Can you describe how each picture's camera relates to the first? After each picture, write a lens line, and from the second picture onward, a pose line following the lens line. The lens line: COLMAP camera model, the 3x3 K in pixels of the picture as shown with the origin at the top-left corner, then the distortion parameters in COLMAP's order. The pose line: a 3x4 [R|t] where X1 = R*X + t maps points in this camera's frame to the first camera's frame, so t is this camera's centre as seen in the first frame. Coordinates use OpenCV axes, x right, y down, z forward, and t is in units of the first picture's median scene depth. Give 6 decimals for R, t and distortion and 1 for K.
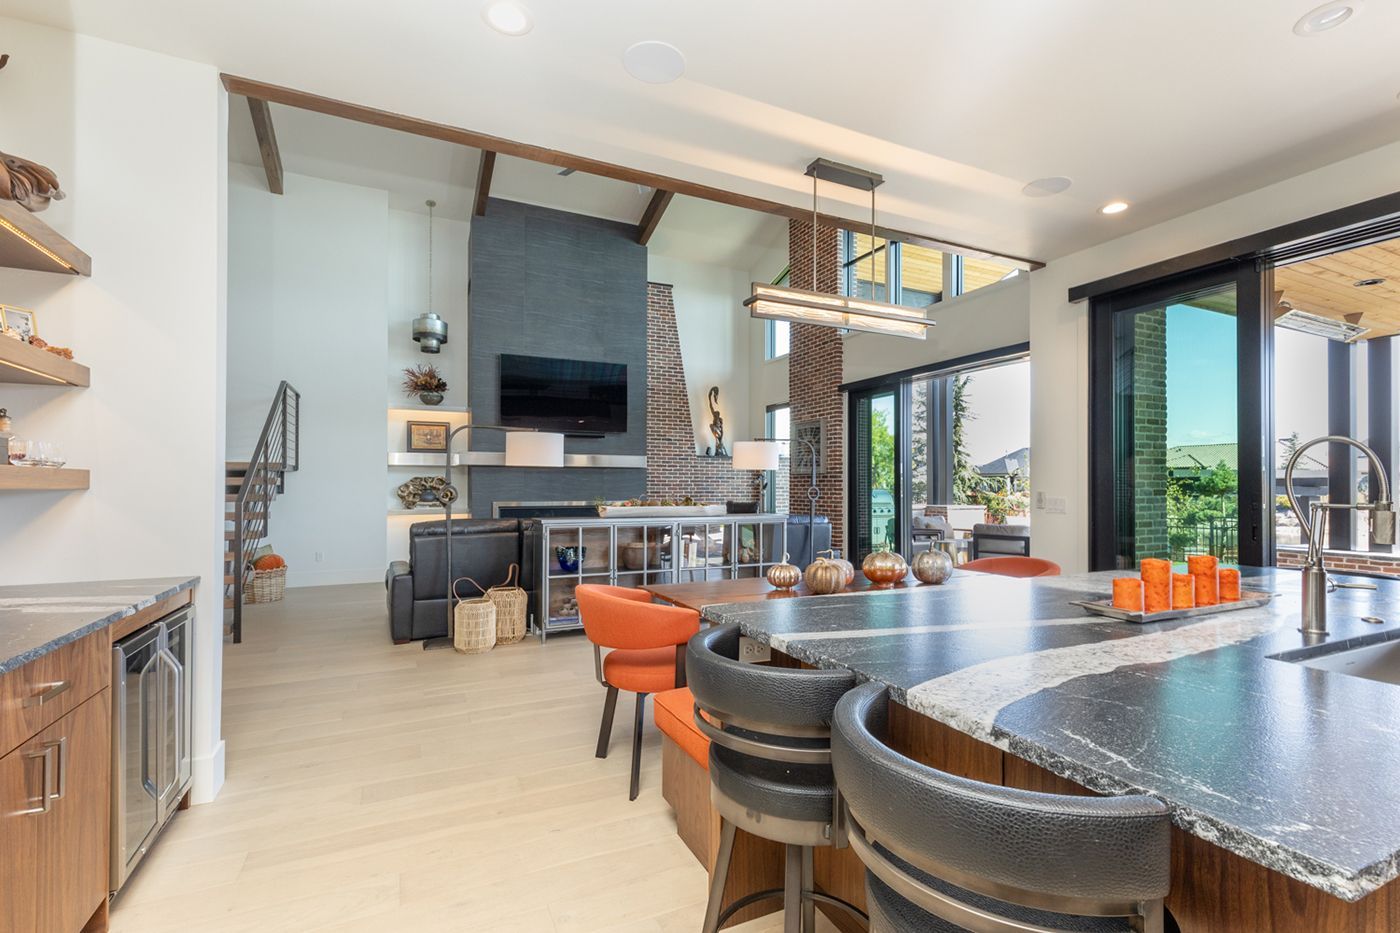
lens RADIAL K [[637.3, 0, 699.5], [0, 637.3, 473.0], [0, 0, 1]] dist [0.002006, 0.000223]
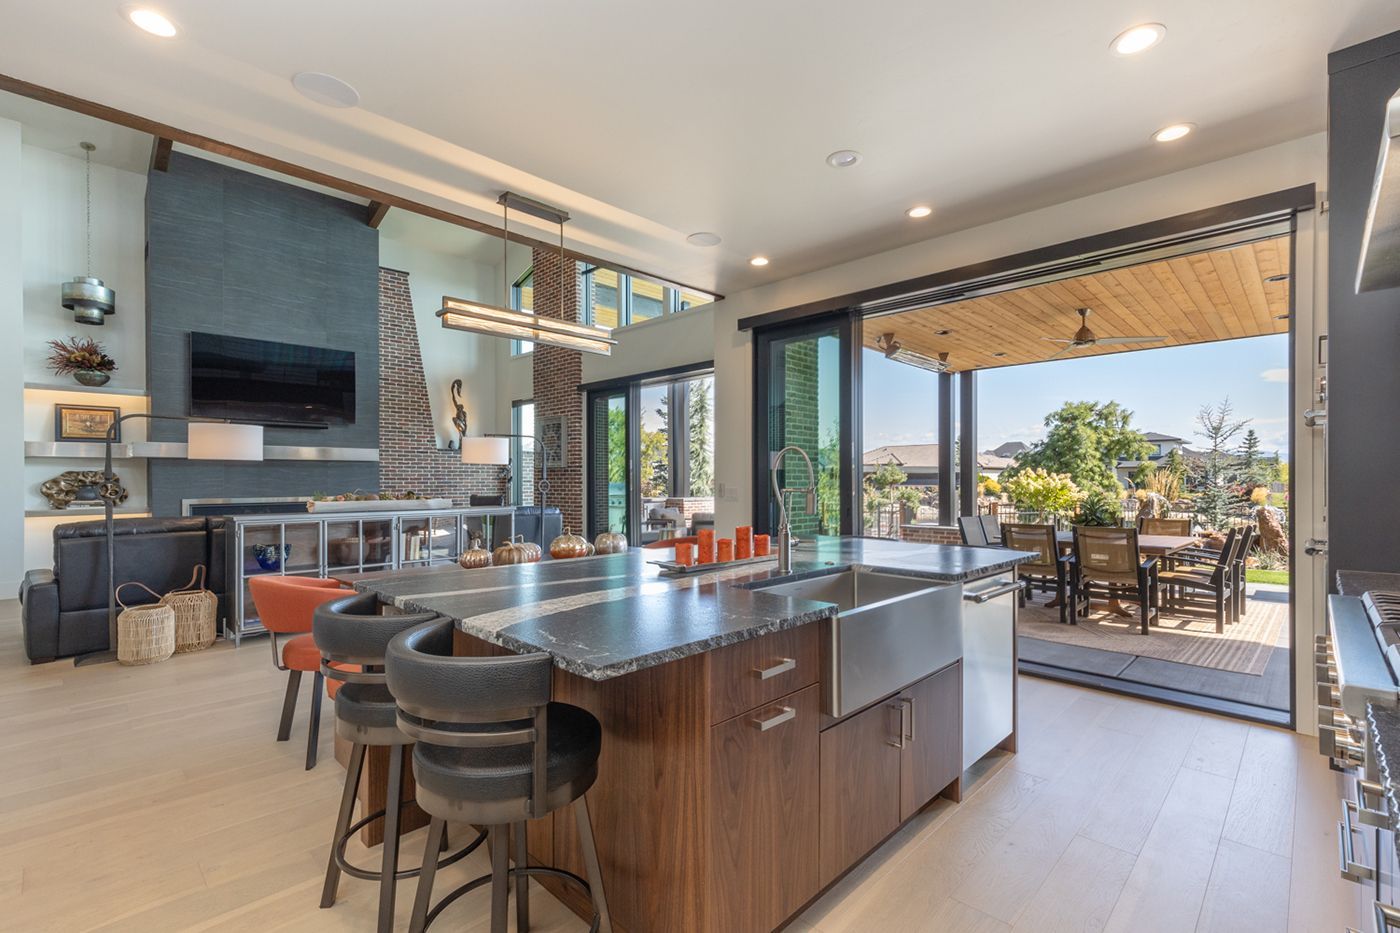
lens RADIAL K [[637.3, 0, 701.2], [0, 637.3, 475.4], [0, 0, 1]] dist [0.002006, 0.000223]
pose [[0.938755, -0.001062, 0.344583, 0.067815], [-0.003467, 0.999916, 0.012529, -0.001570], [-0.344567, -0.012956, 0.938672, -0.110623]]
